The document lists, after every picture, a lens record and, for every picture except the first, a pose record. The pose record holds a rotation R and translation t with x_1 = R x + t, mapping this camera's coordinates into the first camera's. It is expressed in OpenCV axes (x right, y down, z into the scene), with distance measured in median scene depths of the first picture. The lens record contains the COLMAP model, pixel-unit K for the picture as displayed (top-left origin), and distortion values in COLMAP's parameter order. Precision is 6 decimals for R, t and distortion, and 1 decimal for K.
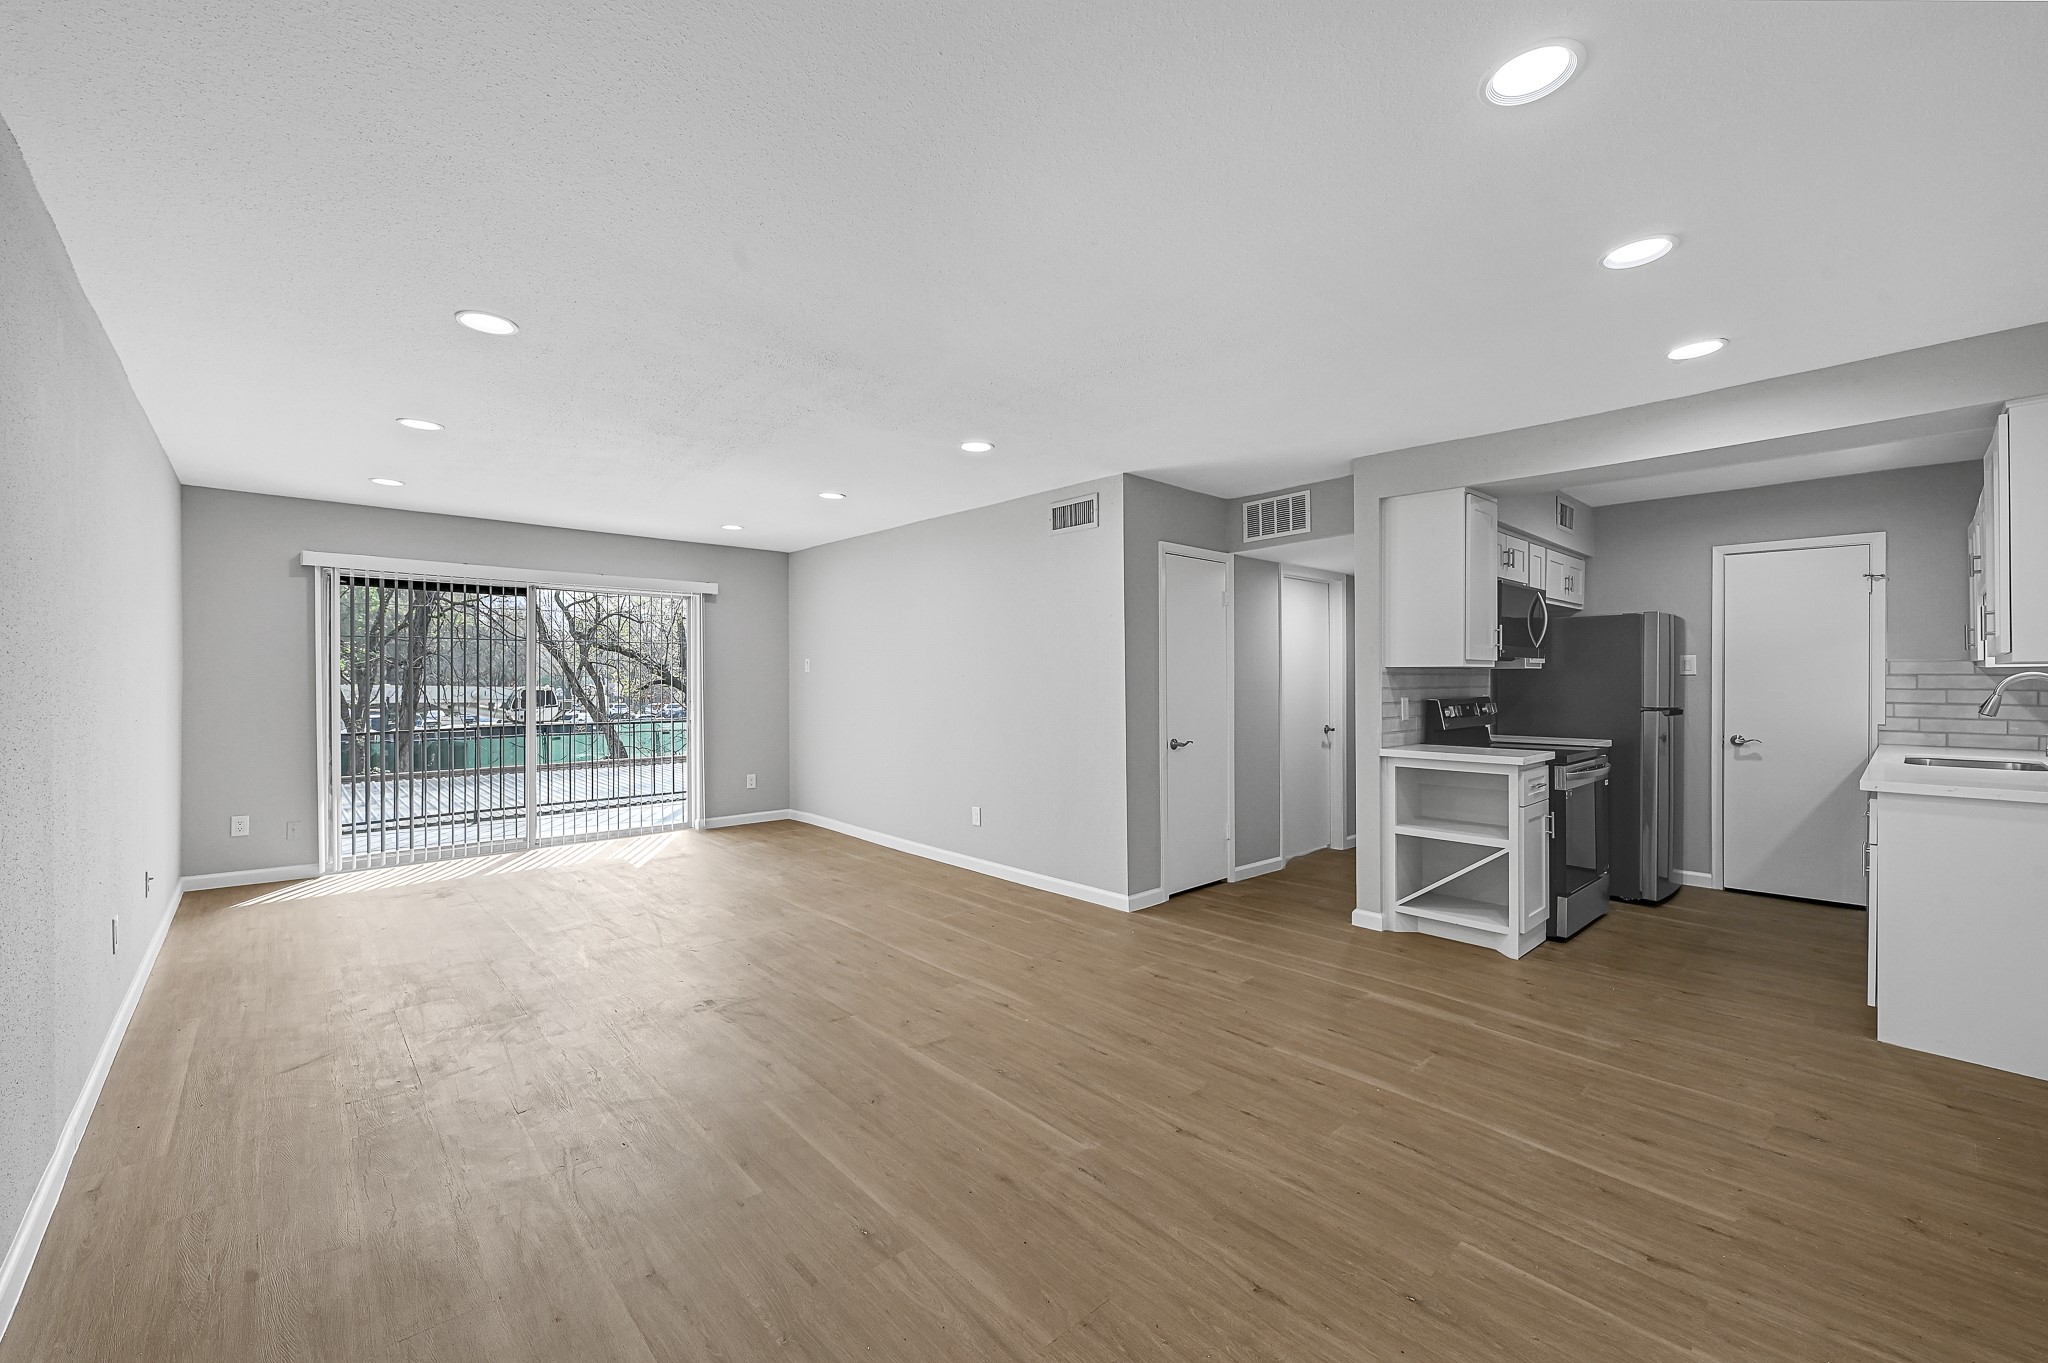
lens RADIAL K [[819.0, 0, 1035.7], [0, 819.0, 690.5], [0, 0, 1]] dist [0.001159, 0.000006]
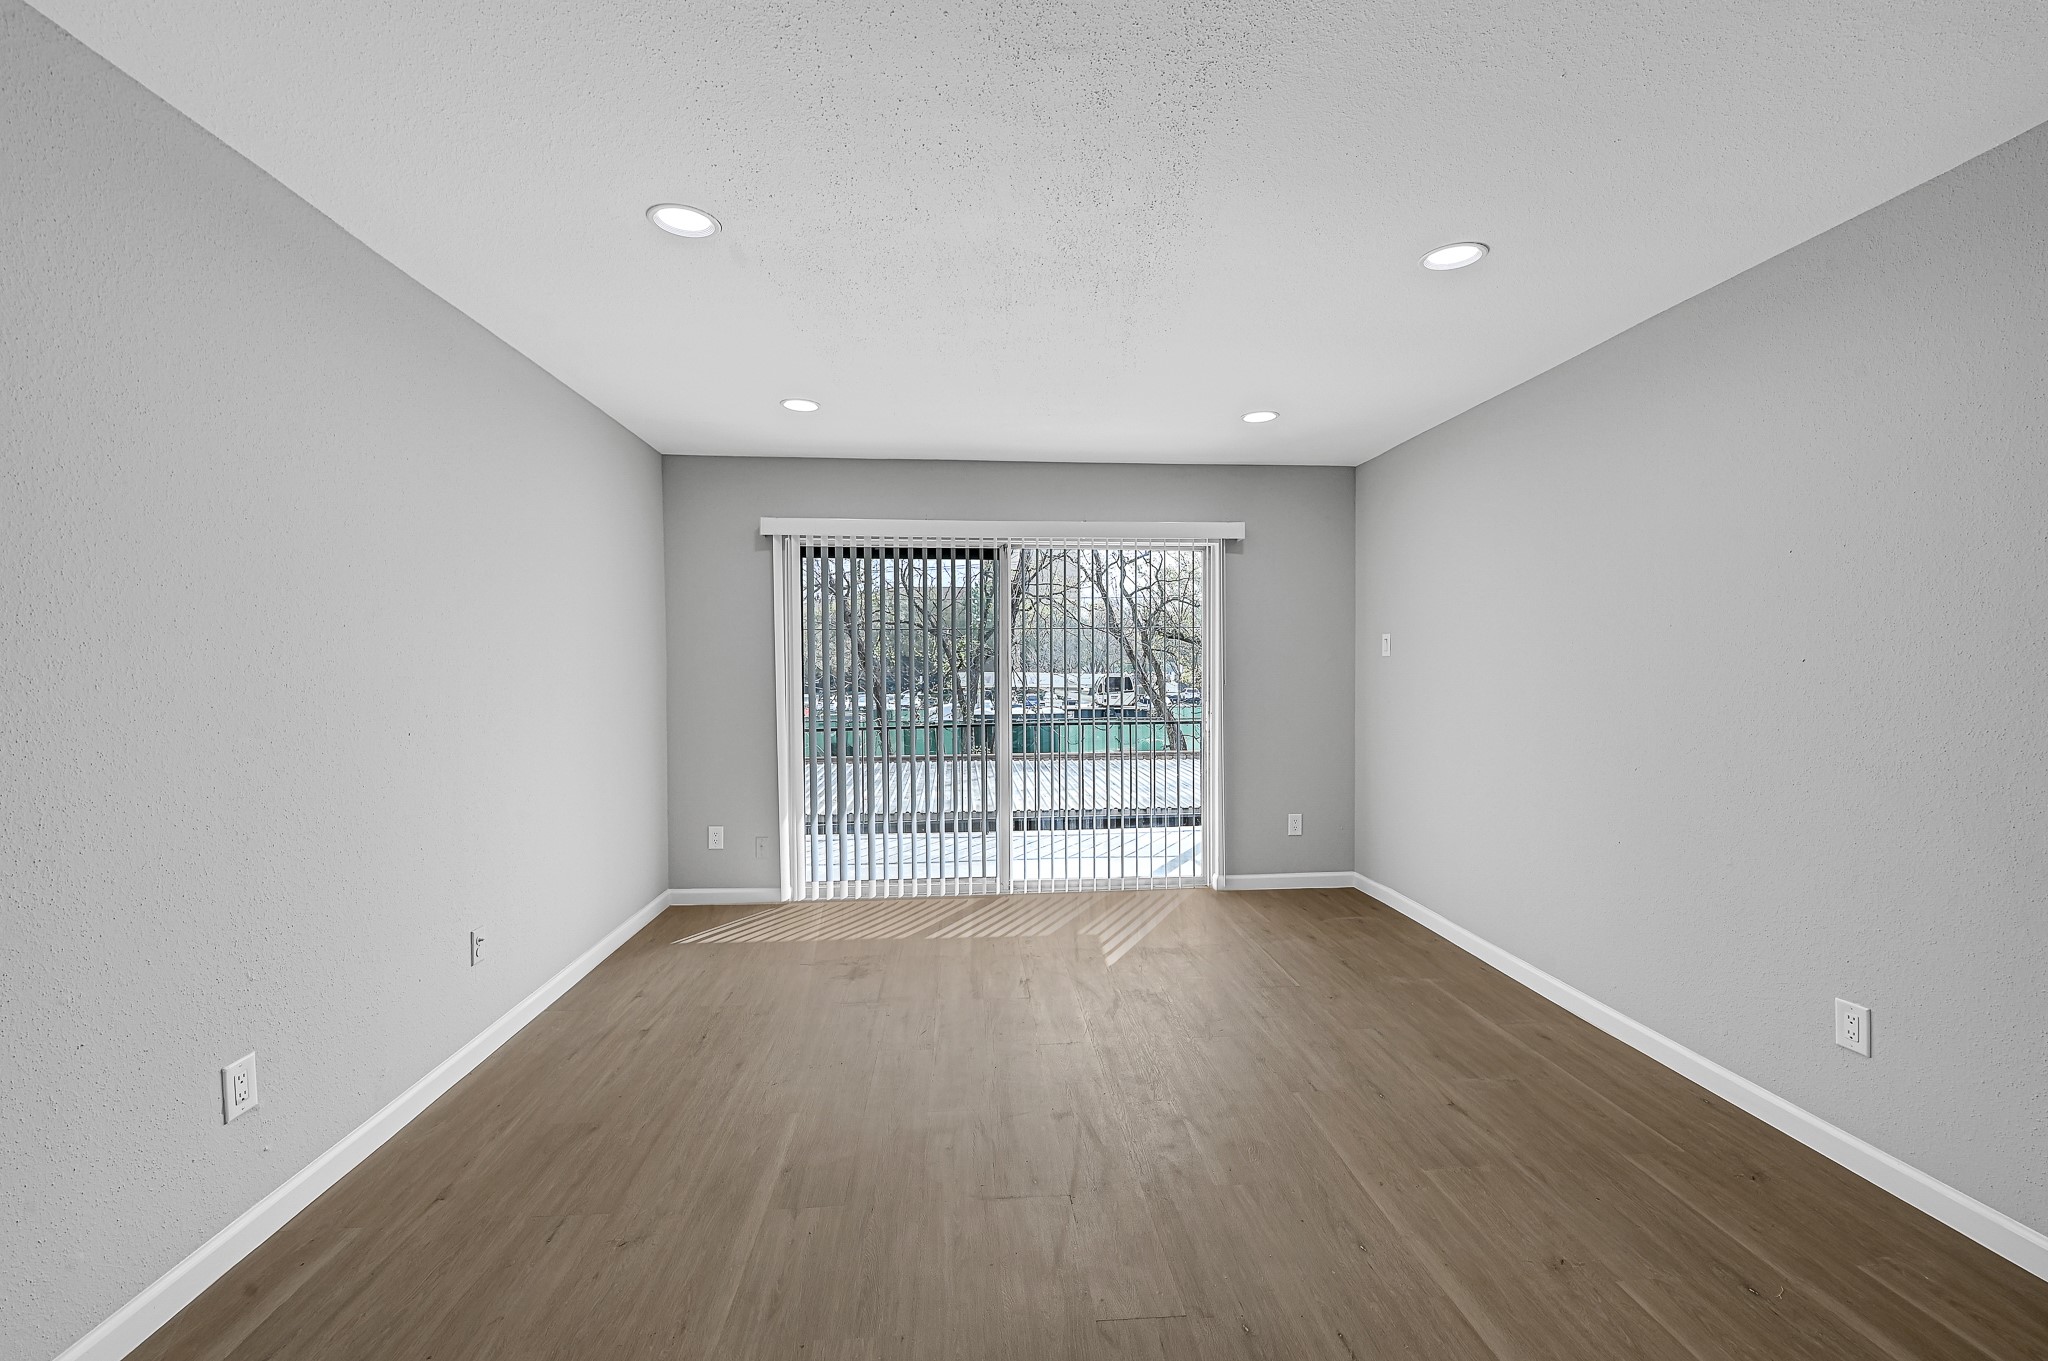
lens RADIAL K [[819.0, 0, 1035.7], [0, 819.0, 689.5], [0, 0, 1]] dist [0.001159, 0.000006]
pose [[0.786024, 0.013287, -0.618054, -0.190768], [-0.003588, 0.999850, 0.016931, -0.013430], [0.618186, -0.011091, 0.785954, 0.638742]]
